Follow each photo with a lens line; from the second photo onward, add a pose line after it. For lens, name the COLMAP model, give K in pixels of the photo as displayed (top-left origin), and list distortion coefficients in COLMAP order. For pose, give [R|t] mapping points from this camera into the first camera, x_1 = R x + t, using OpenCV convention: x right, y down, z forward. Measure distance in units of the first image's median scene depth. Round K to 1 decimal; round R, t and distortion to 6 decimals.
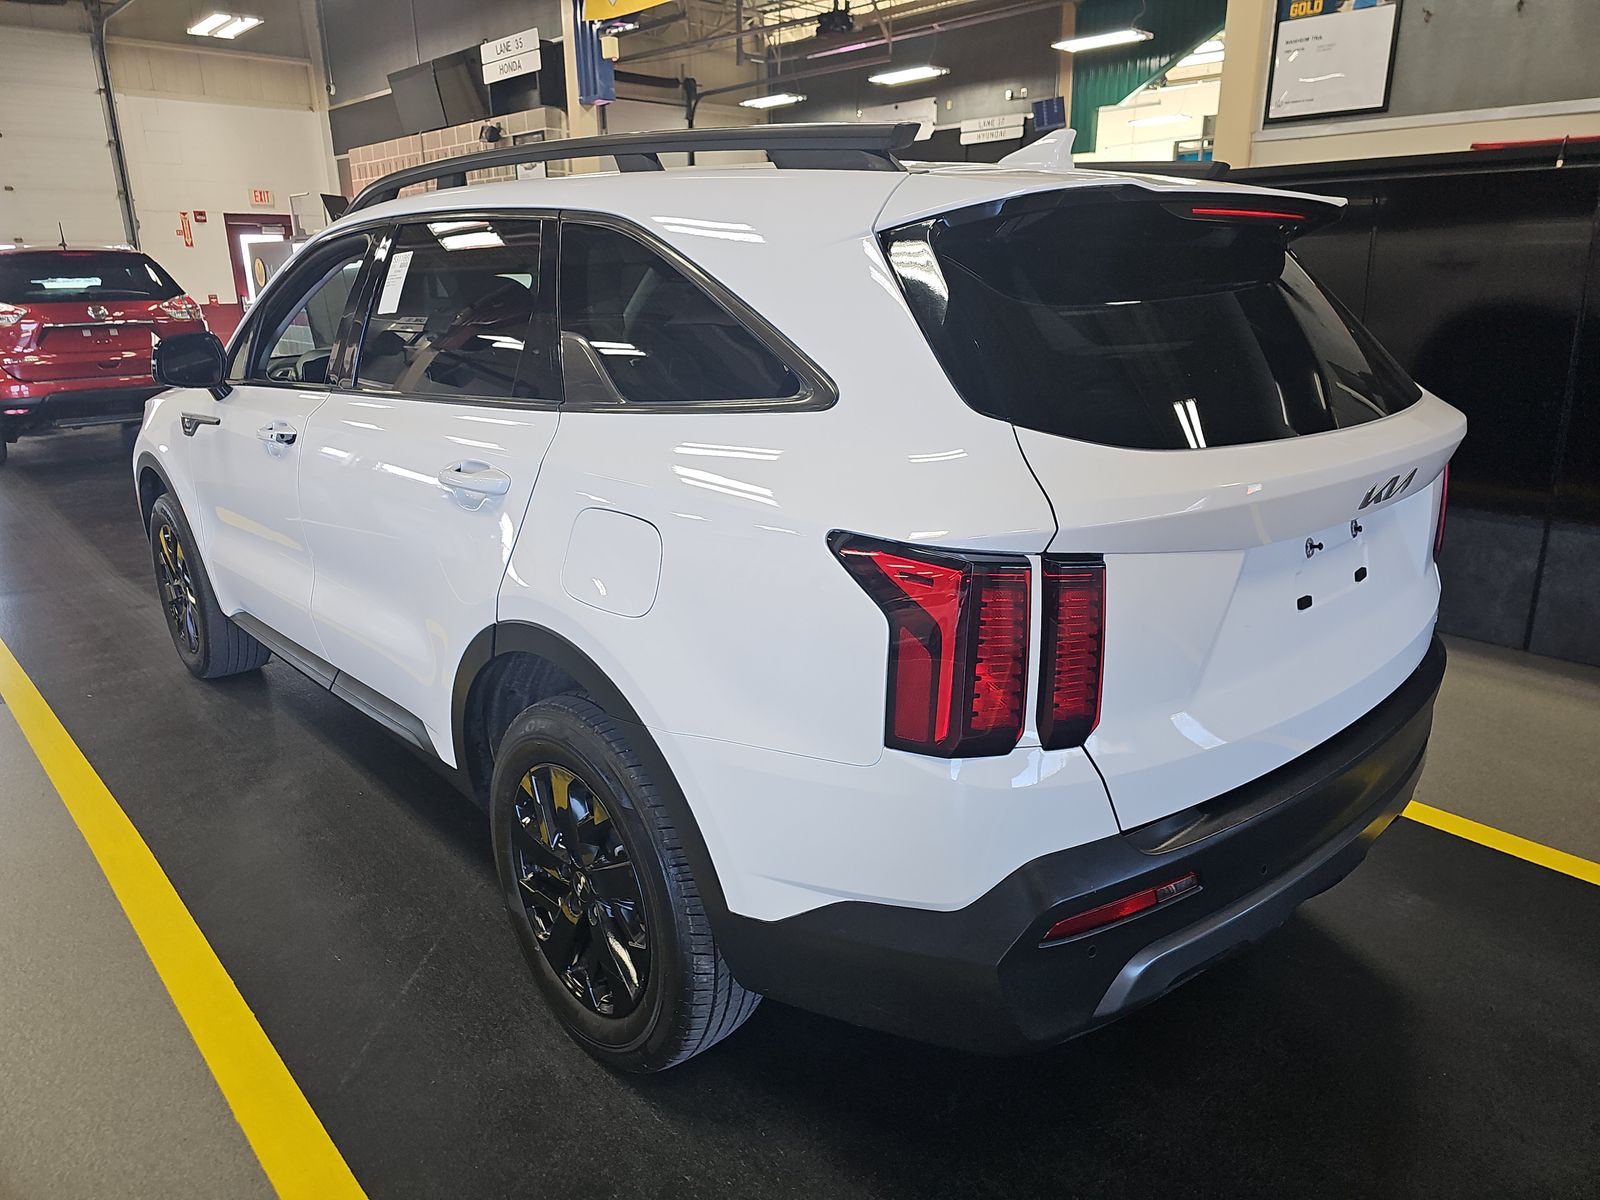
lens RADIAL K [[1058.3, 0, 804.4], [0, 1058.3, 602.4], [0, 0, 1]] dist [0.000848, 0.000836]
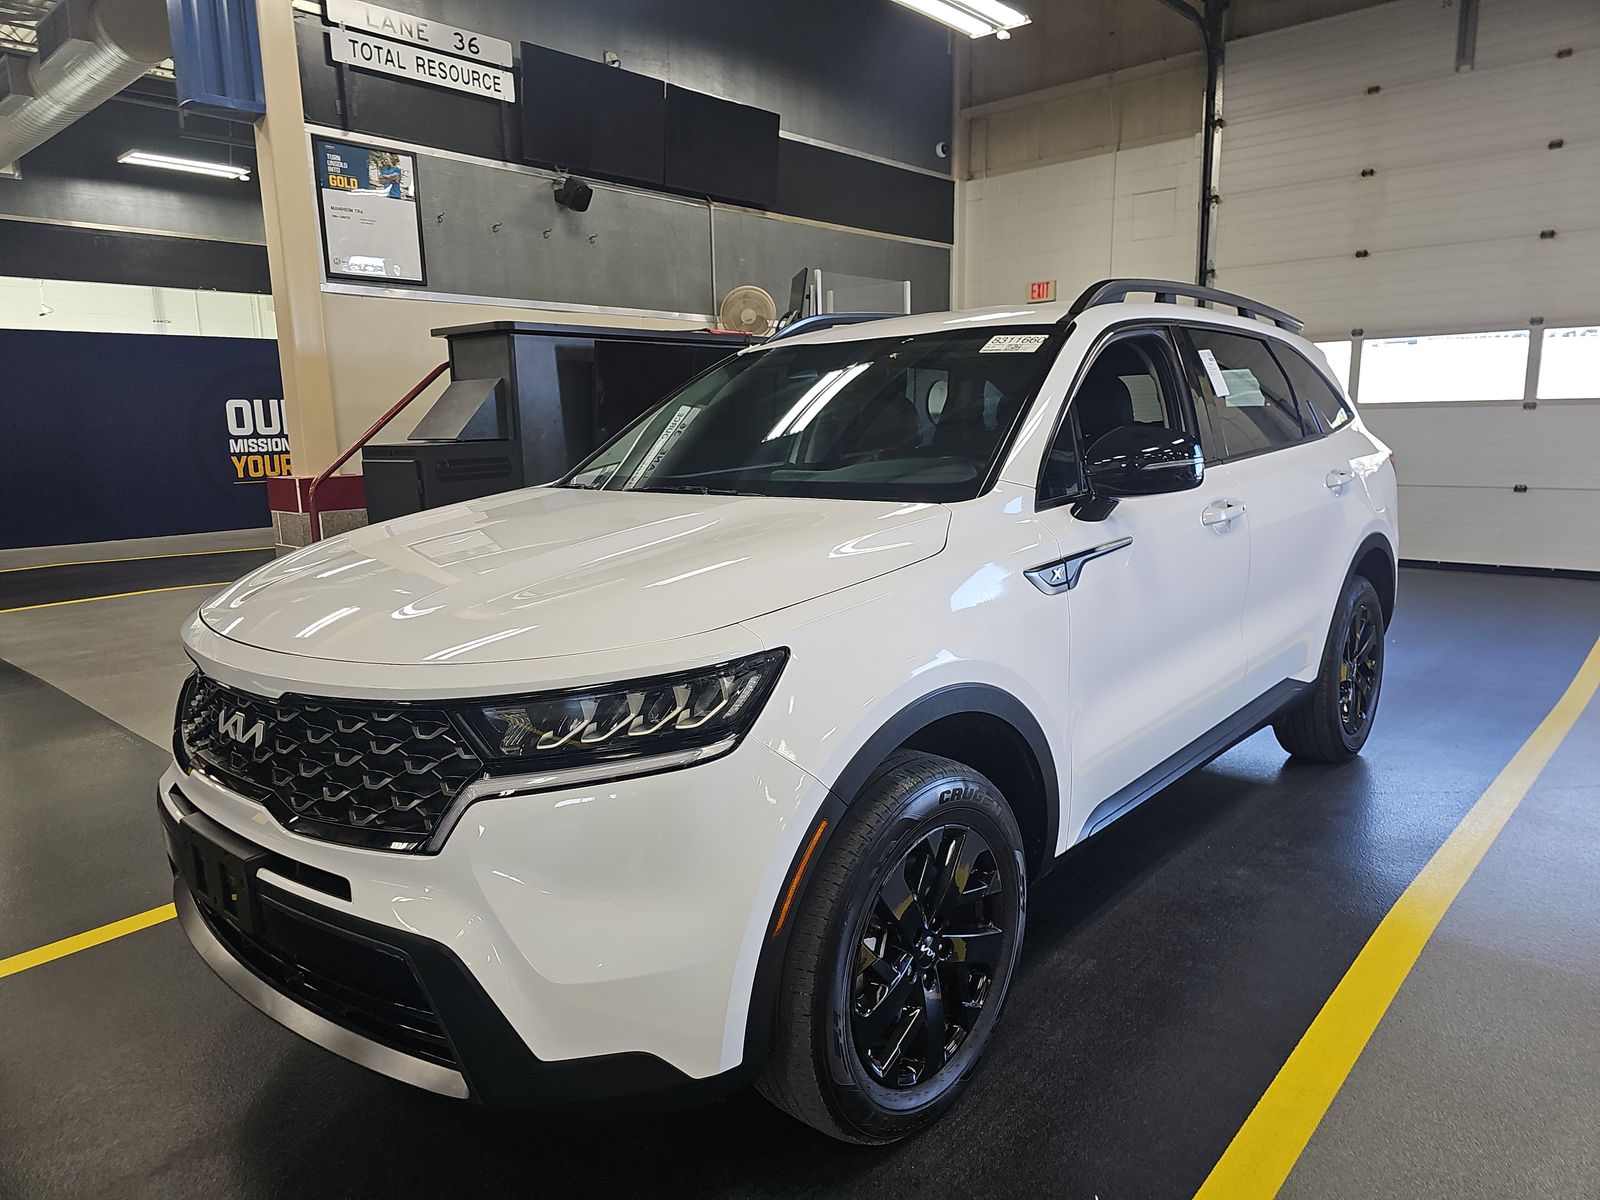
lens RADIAL K [[1058.3, 0, 800.2], [0, 1058.3, 603.0], [0, 0, 1]] dist [0.000848, 0.000836]
pose [[-0.078491, -0.168218, 0.982620, -0.743221], [0.309771, 0.932754, 0.184426, -0.205801], [-0.947566, 0.318863, -0.021104, 0.713720]]
